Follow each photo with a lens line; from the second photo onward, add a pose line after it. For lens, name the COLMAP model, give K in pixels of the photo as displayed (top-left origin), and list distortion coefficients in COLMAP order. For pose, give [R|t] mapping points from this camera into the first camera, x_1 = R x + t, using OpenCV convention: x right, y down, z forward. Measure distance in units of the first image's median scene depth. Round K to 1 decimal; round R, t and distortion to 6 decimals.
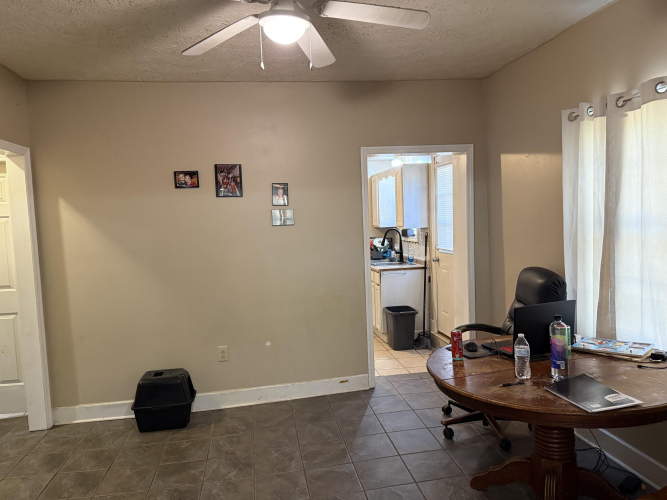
lens RADIAL K [[474.5, 0, 327.4], [0, 474.5, 254.8], [0, 0, 1]] dist [0.076892, -0.088400]
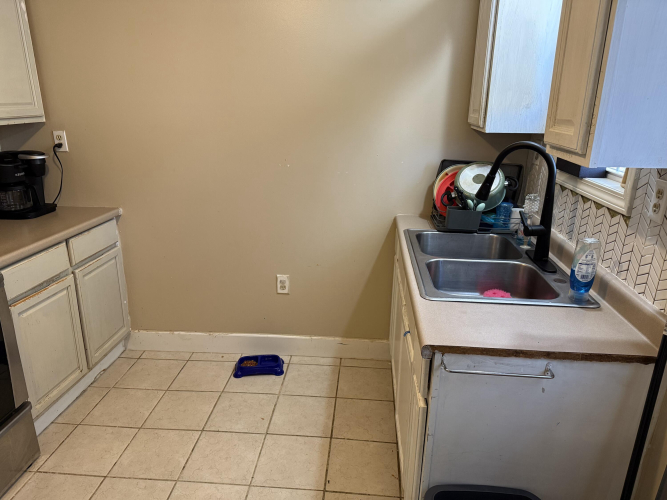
lens RADIAL K [[474.5, 0, 336.0], [0, 474.5, 254.8], [0, 0, 1]] dist [0.076892, -0.088400]
pose [[0.968911, 0.124782, -0.213640, 0.115918], [-0.067056, 0.963624, 0.258714, -0.068067], [0.238151, -0.236345, 0.942033, 0.829277]]
